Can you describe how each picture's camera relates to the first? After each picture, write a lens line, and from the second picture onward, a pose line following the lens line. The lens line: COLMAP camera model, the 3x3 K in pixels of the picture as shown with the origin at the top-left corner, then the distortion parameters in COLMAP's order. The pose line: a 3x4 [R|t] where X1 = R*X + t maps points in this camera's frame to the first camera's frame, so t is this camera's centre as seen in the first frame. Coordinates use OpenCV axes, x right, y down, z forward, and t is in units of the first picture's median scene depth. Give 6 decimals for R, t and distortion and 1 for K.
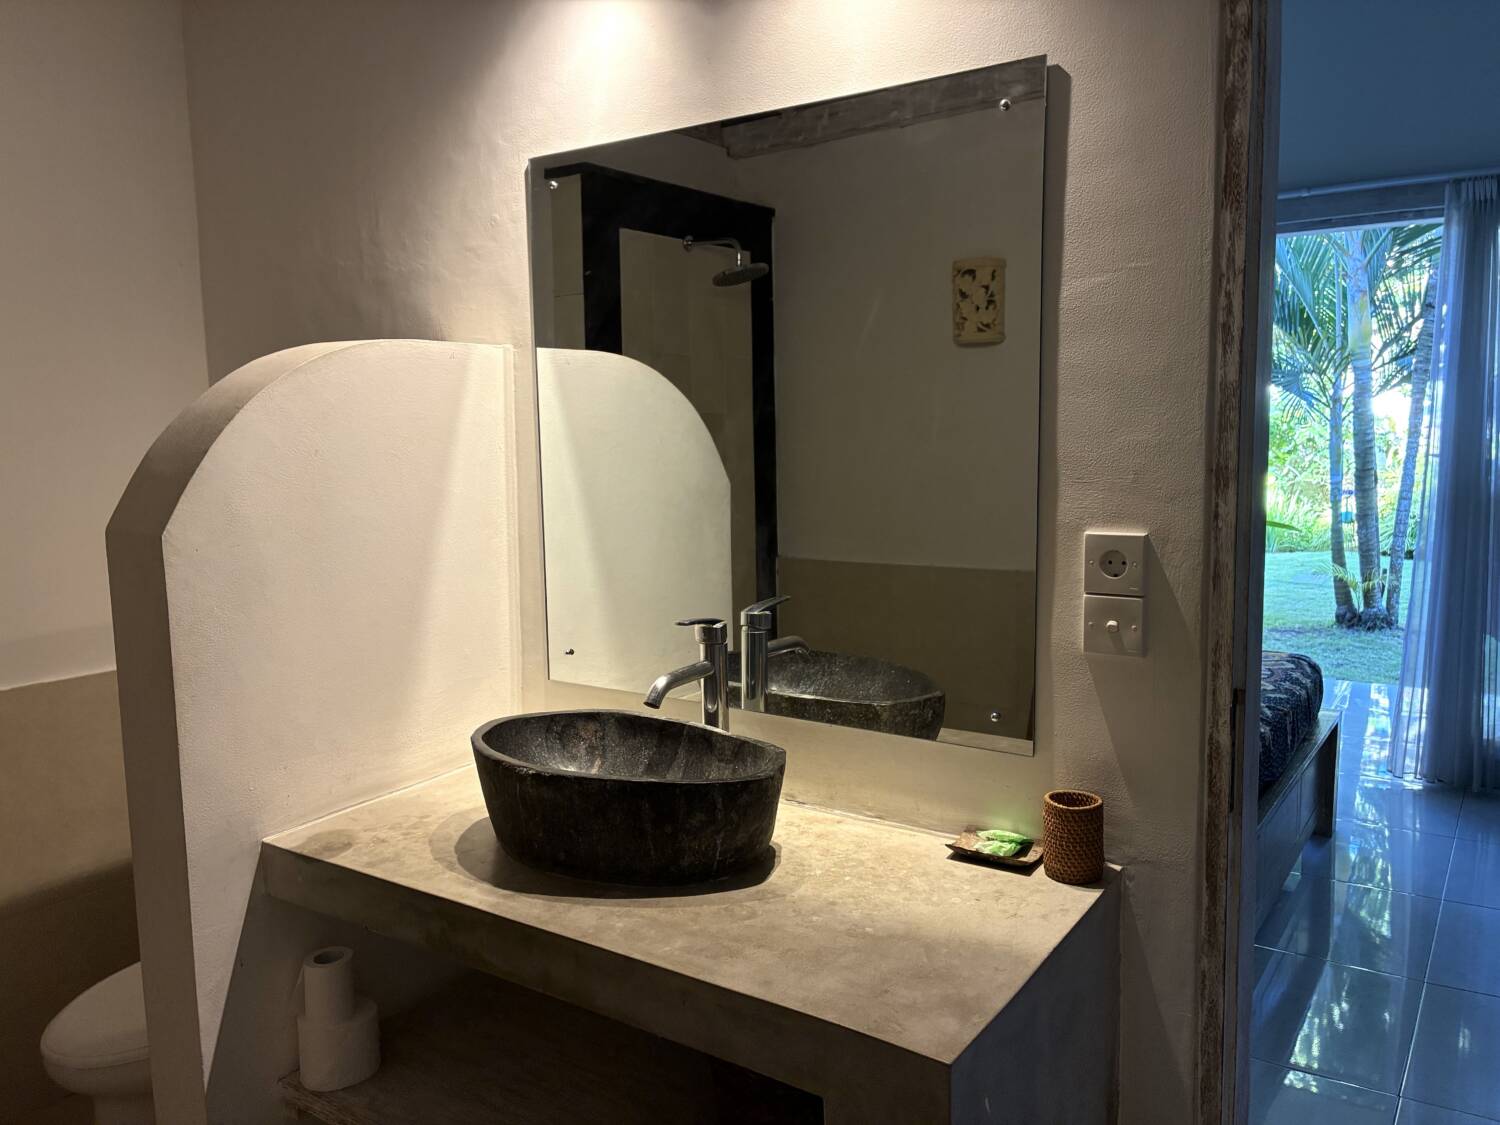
lens RADIAL K [[1146.9, 0, 756.6], [0, 1146.9, 561.4], [0, 0, 1]] dist [0.050584, -0.057659]
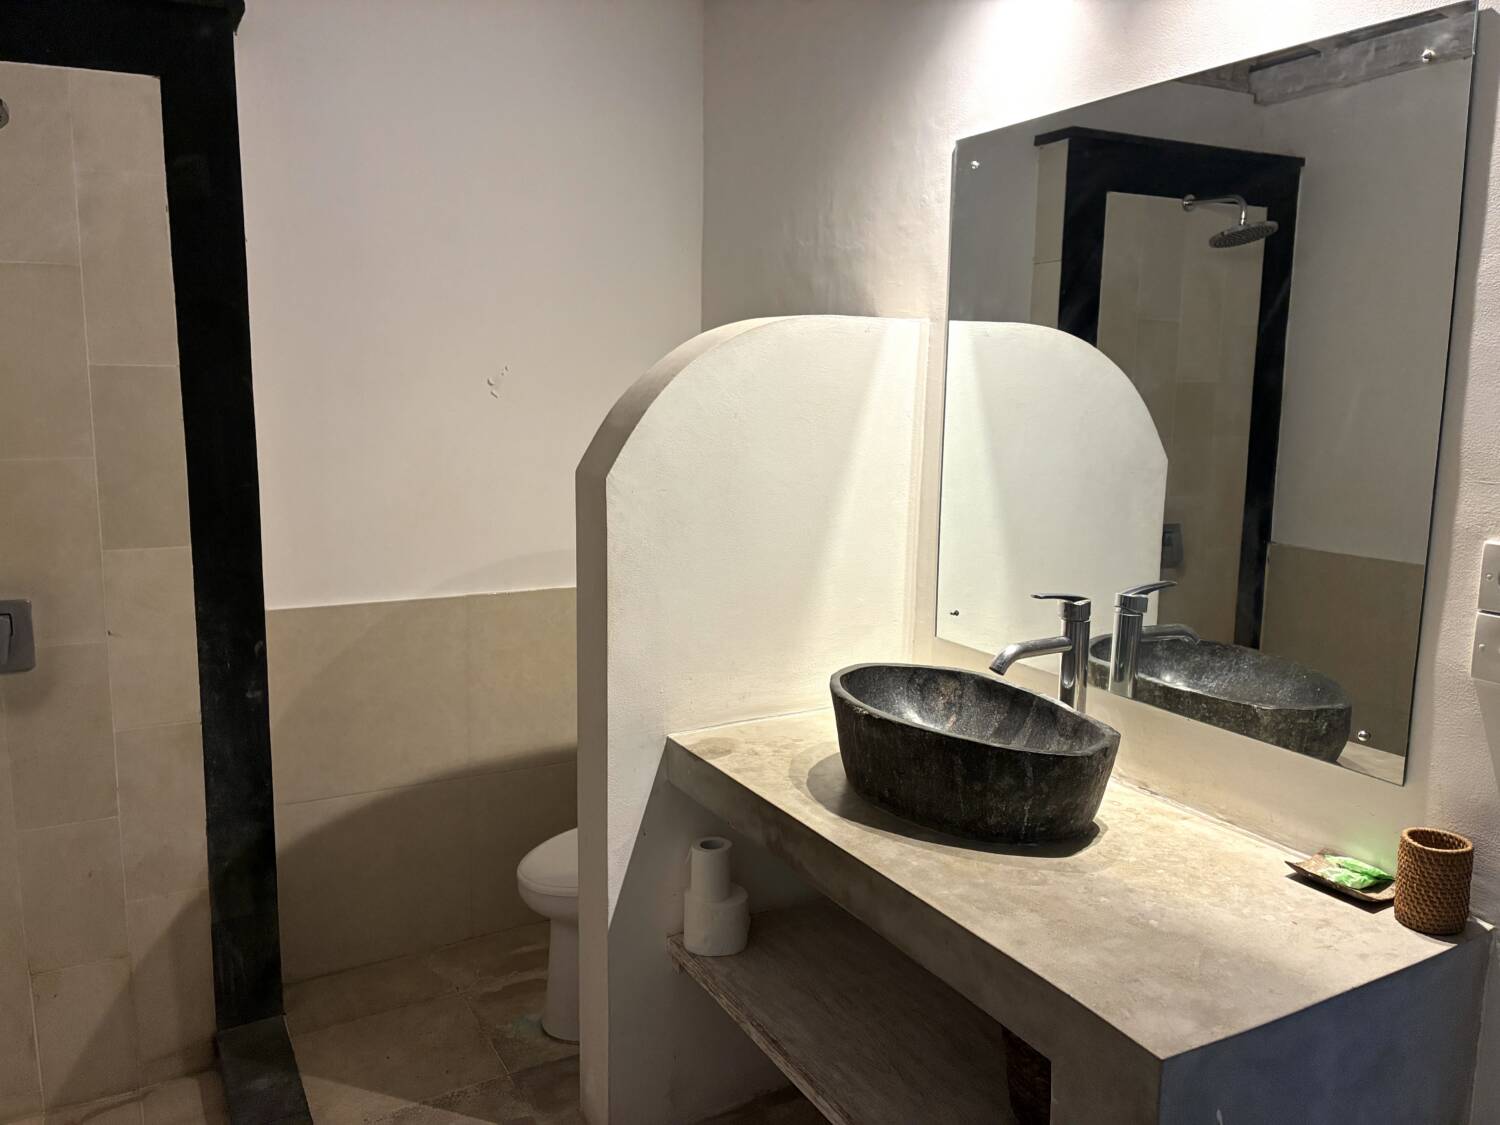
lens RADIAL K [[1146.9, 0, 741.4], [0, 1146.9, 556.7], [0, 0, 1]] dist [0.050584, -0.057659]
pose [[0.890676, 0.095309, -0.444536, 0.154871], [-0.082132, 0.995423, 0.048859, -0.009187], [0.447158, -0.007007, 0.894427, -0.032418]]
